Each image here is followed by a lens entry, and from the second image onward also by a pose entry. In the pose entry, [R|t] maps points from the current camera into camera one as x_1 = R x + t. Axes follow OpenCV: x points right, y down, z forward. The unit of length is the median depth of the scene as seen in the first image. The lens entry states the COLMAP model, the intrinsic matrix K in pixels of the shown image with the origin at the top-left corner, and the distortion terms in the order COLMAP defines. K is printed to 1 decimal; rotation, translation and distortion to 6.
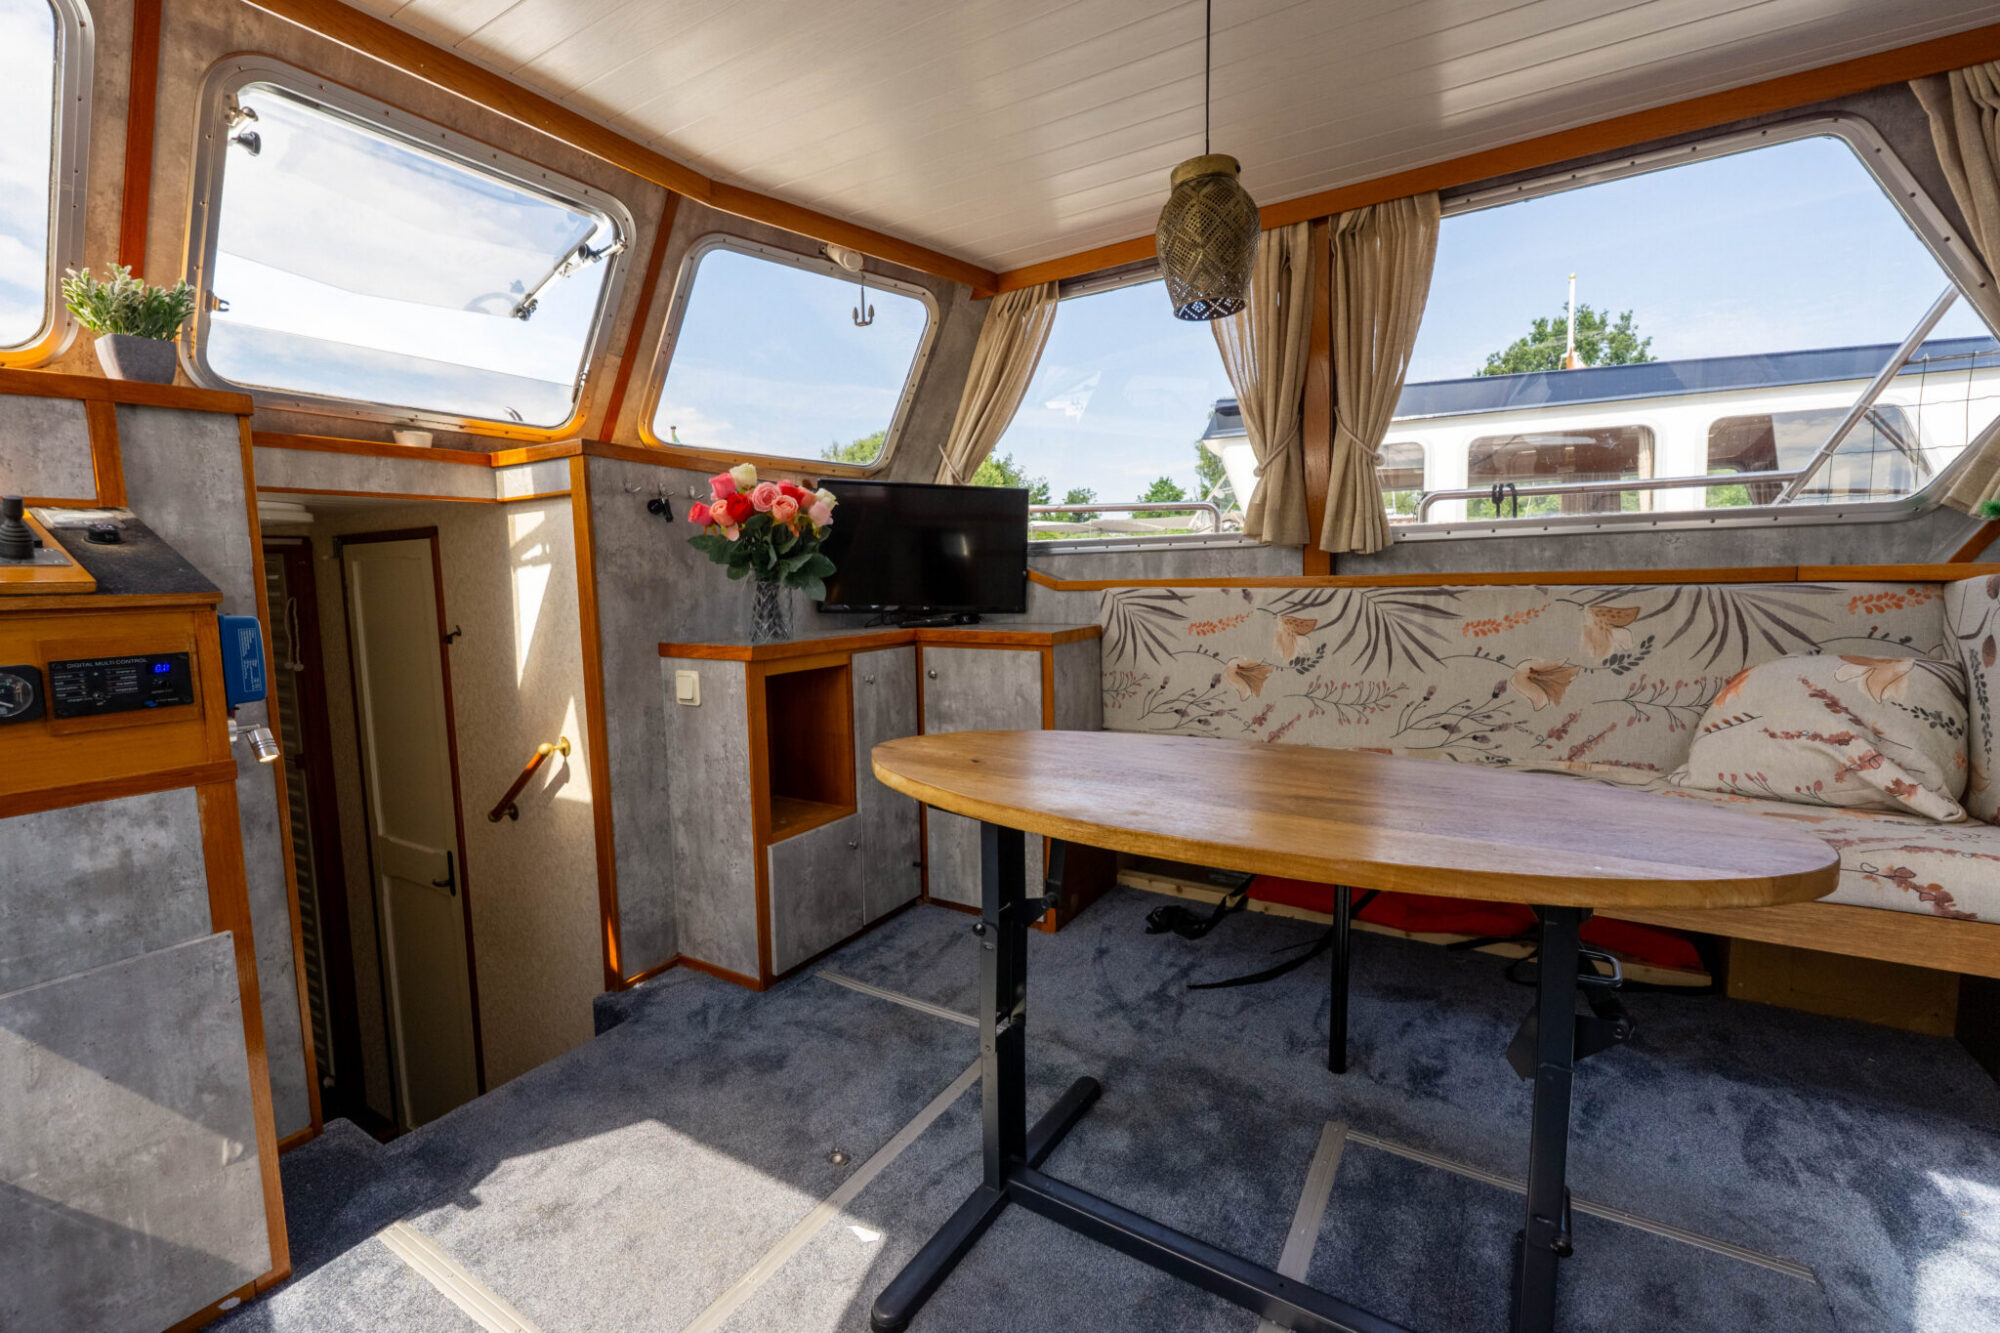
lens RADIAL K [[849.4, 0, 997.4], [0, 849.4, 658.2], [0, 0, 1]] dist [-0.004633, -0.000146]
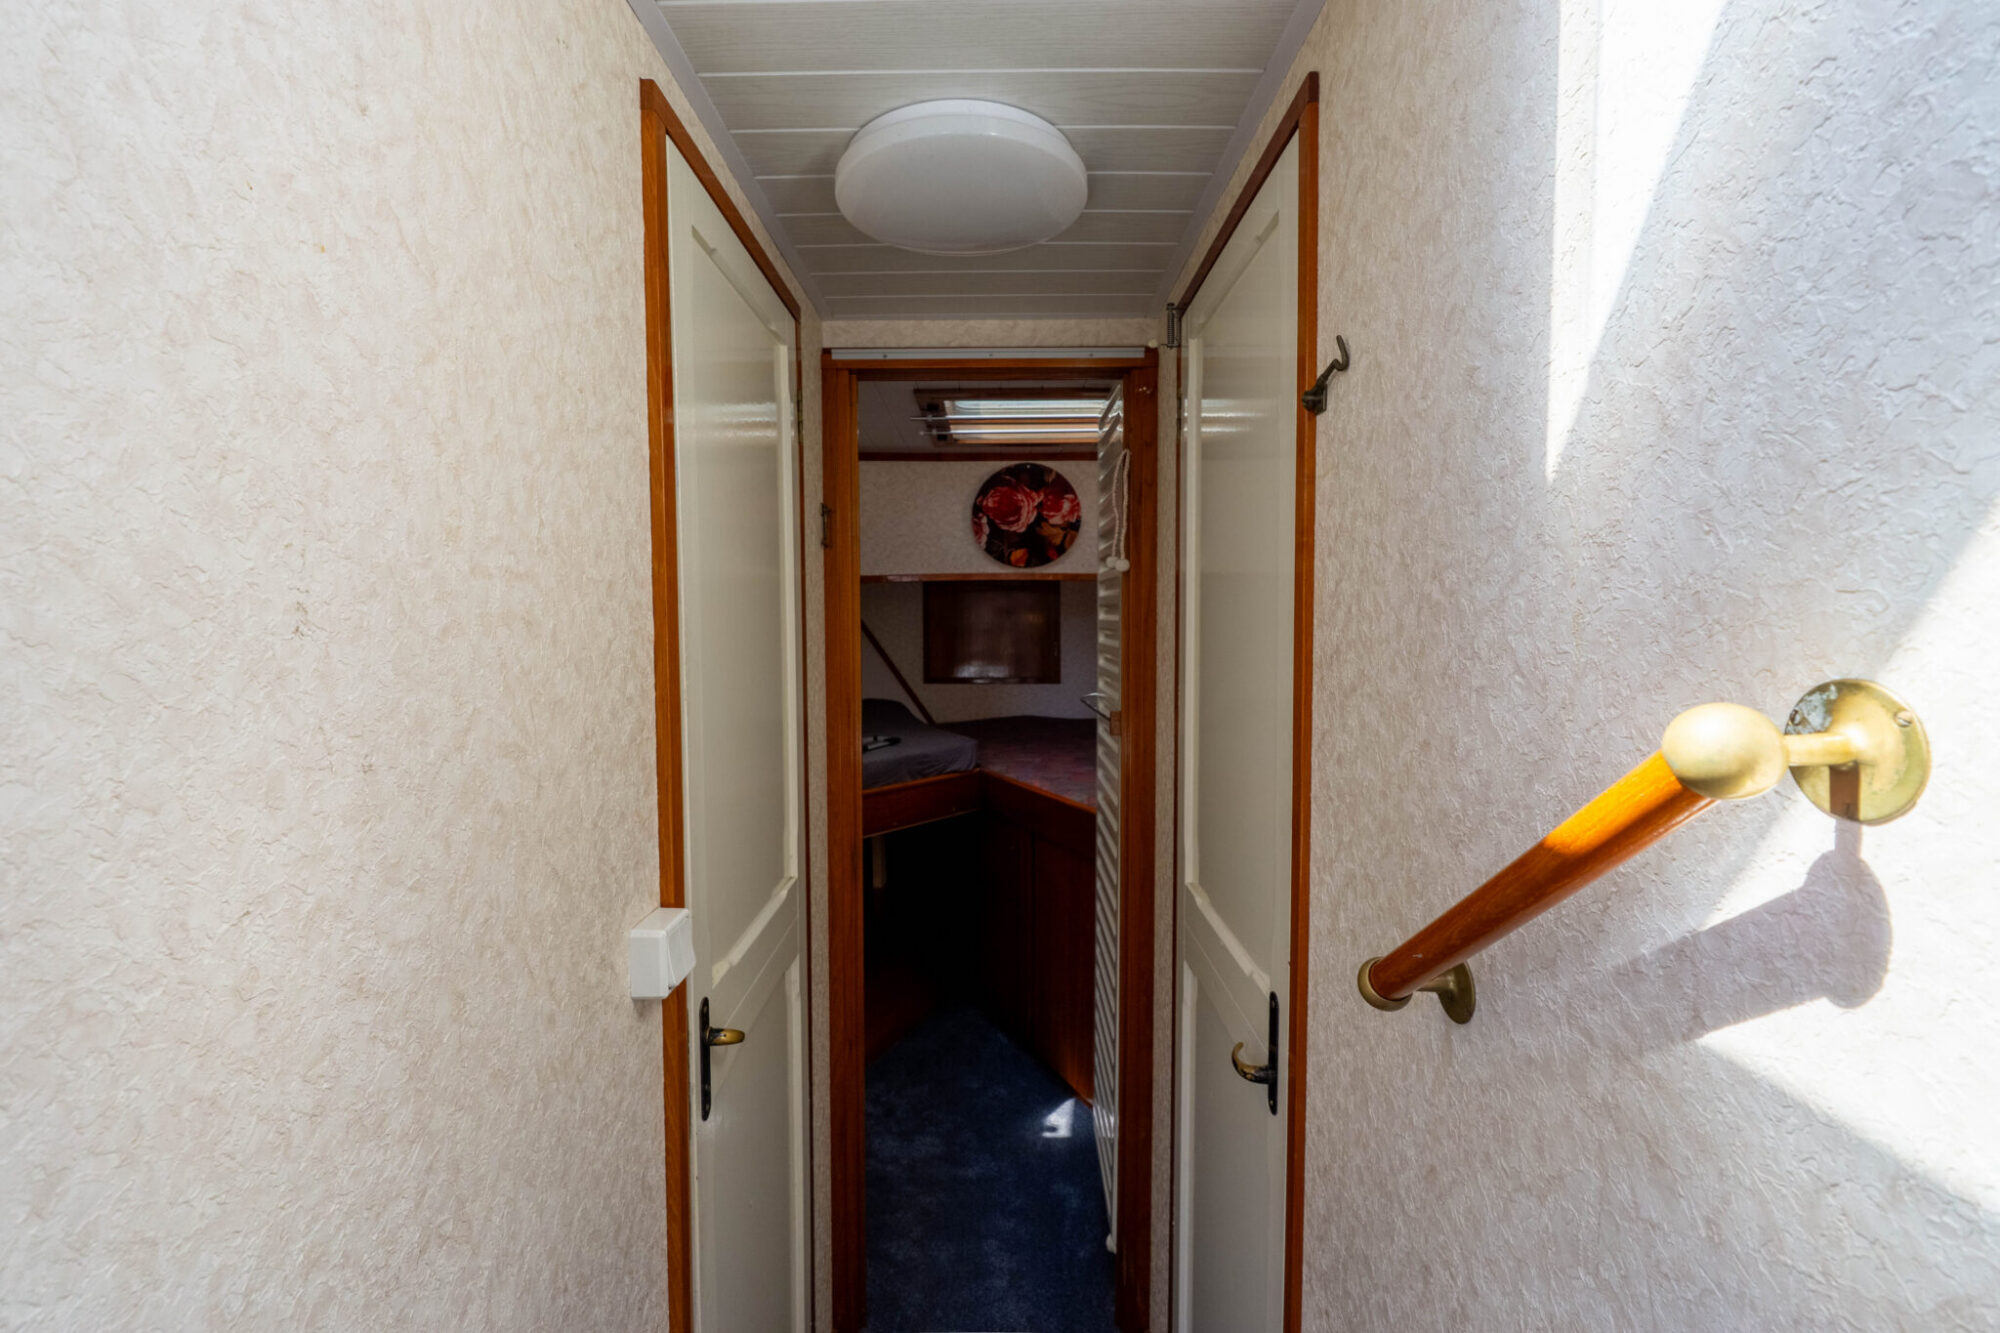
lens RADIAL K [[842.7, 0, 990.1], [0, 842.7, 659.5], [0, 0, 1]] dist [0.000256, -0.000034]
pose [[0.509341, 0.061076, -0.858395, -0.478375], [-0.093318, 0.995516, 0.015461, 0.103395], [0.855490, 0.072228, 0.512757, 0.826977]]
